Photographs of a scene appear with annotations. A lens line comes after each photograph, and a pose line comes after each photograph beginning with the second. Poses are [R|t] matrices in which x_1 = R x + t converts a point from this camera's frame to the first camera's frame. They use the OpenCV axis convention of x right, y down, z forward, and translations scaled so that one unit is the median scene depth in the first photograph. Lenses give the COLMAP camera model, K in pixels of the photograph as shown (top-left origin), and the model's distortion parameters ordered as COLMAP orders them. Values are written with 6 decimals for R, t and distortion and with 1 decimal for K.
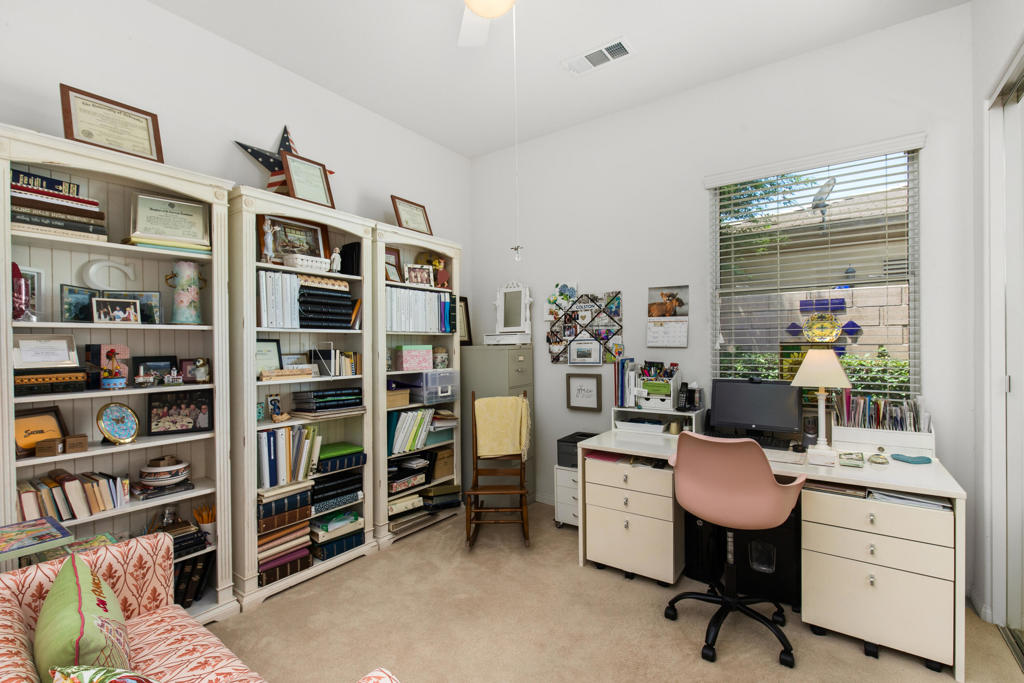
lens RADIAL K [[473.3, 0, 511.8], [0, 473.3, 352.0], [0, 0, 1]] dist [0.000515, -0.000107]
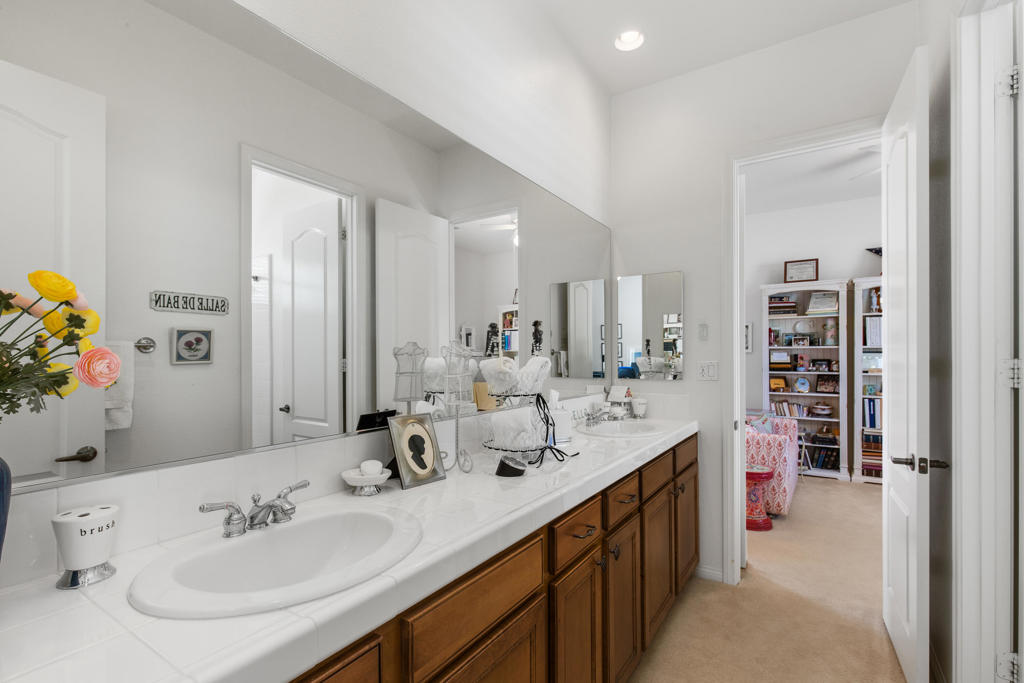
lens RADIAL K [[473.3, 0, 511.8], [0, 473.3, 352.0], [0, 0, 1]] dist [0.000515, -0.000107]
pose [[0.006427, 0.012313, -0.999904, 1.721028], [-0.008957, 0.999885, 0.012255, -0.044902], [0.999939, 0.008877, 0.006536, -0.594390]]
